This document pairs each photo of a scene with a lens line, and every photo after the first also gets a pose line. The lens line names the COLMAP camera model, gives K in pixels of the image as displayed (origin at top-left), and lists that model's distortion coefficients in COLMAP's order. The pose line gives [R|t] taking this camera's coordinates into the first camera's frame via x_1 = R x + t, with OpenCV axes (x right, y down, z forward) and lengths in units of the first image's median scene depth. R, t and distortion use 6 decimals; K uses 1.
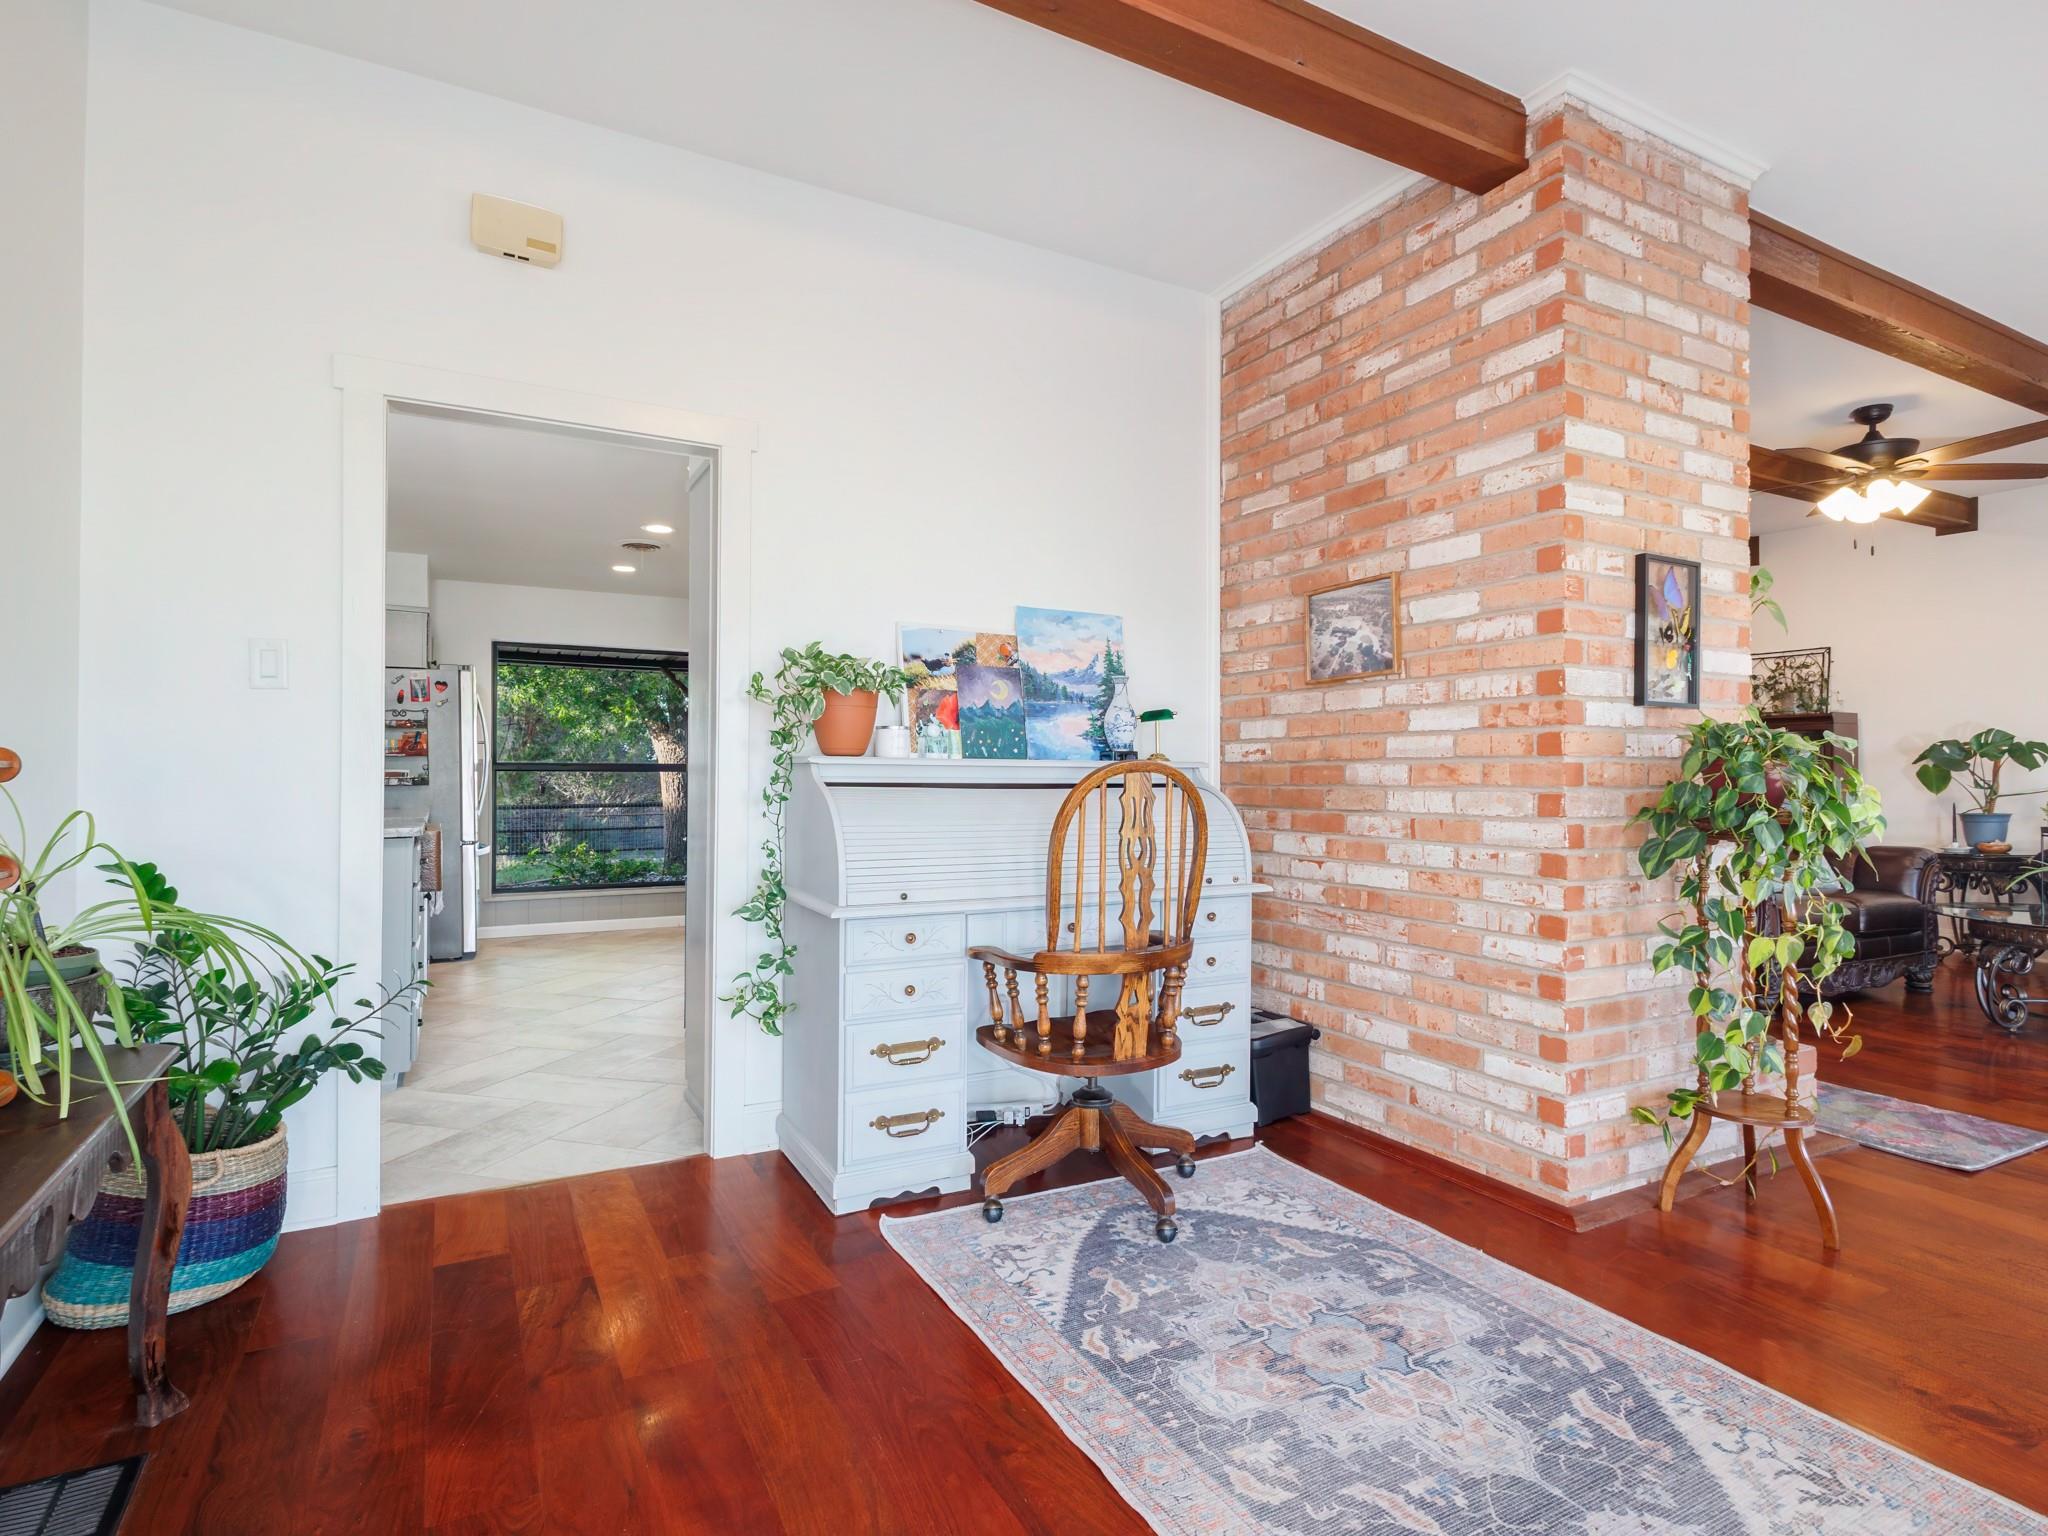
lens RADIAL K [[1069.5, 0, 1025.6], [0, 1069.5, 776.5], [0, 0, 1]] dist [0.006091, -0.000644]
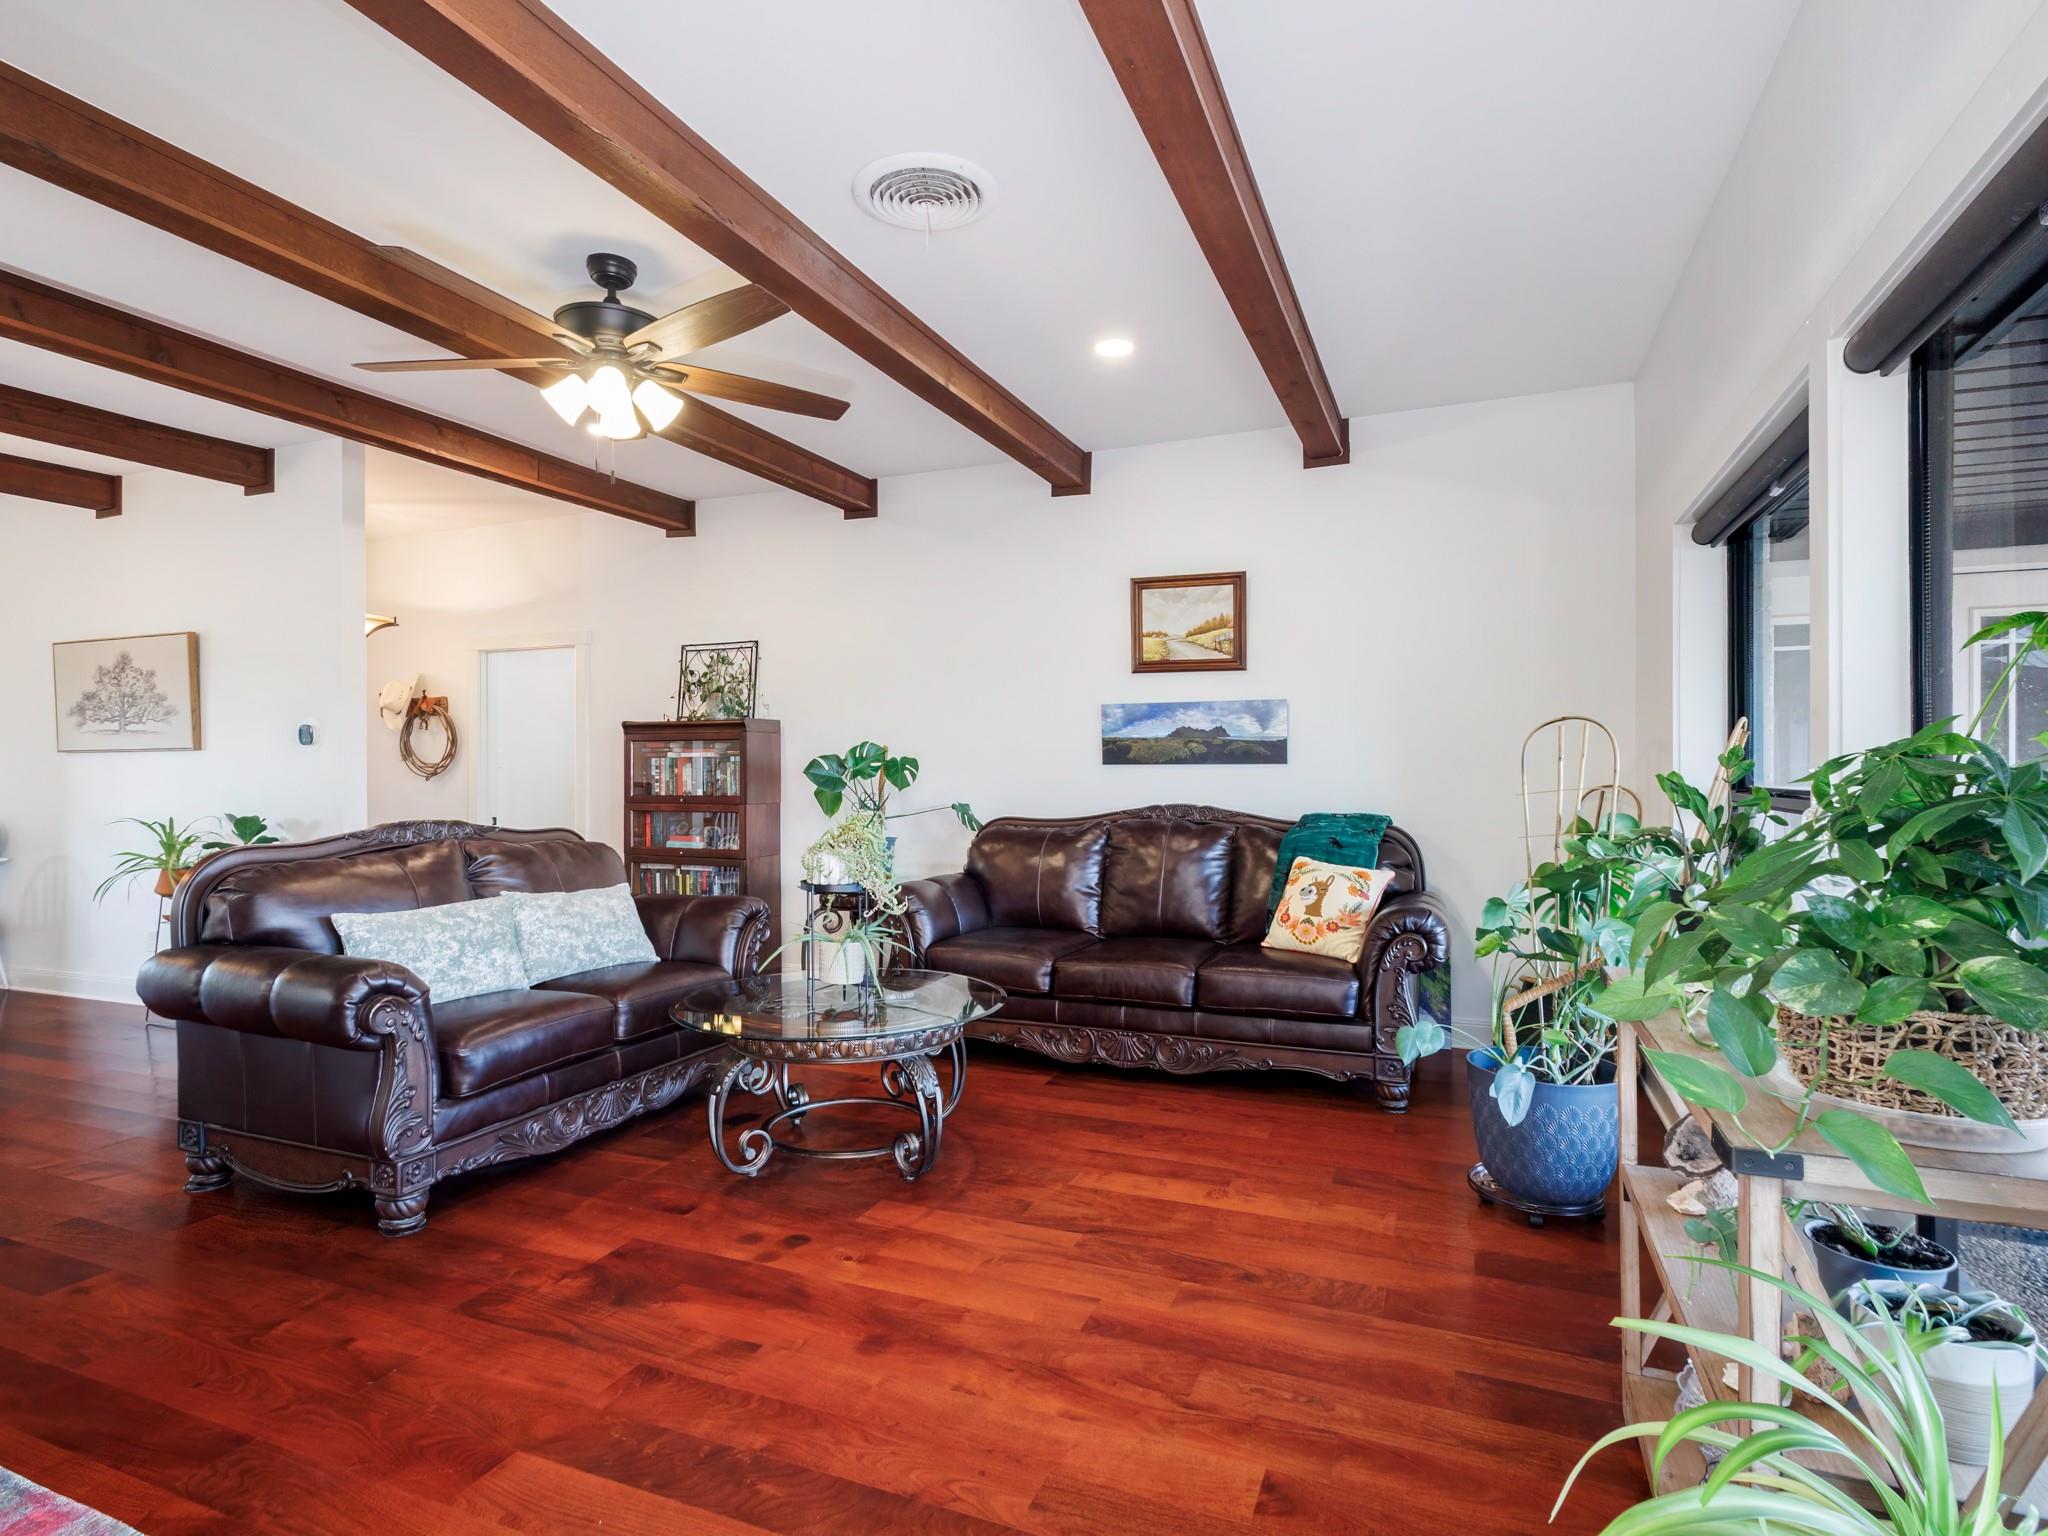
lens RADIAL K [[1069.5, 0, 1023.2], [0, 1069.5, 779.2], [0, 0, 1]] dist [0.006091, -0.000644]
pose [[0.776558, -0.007934, 0.629996, 0.459625], [0.004782, 0.999966, 0.006698, -0.019793], [-0.630028, -0.002189, 0.776569, 0.259040]]
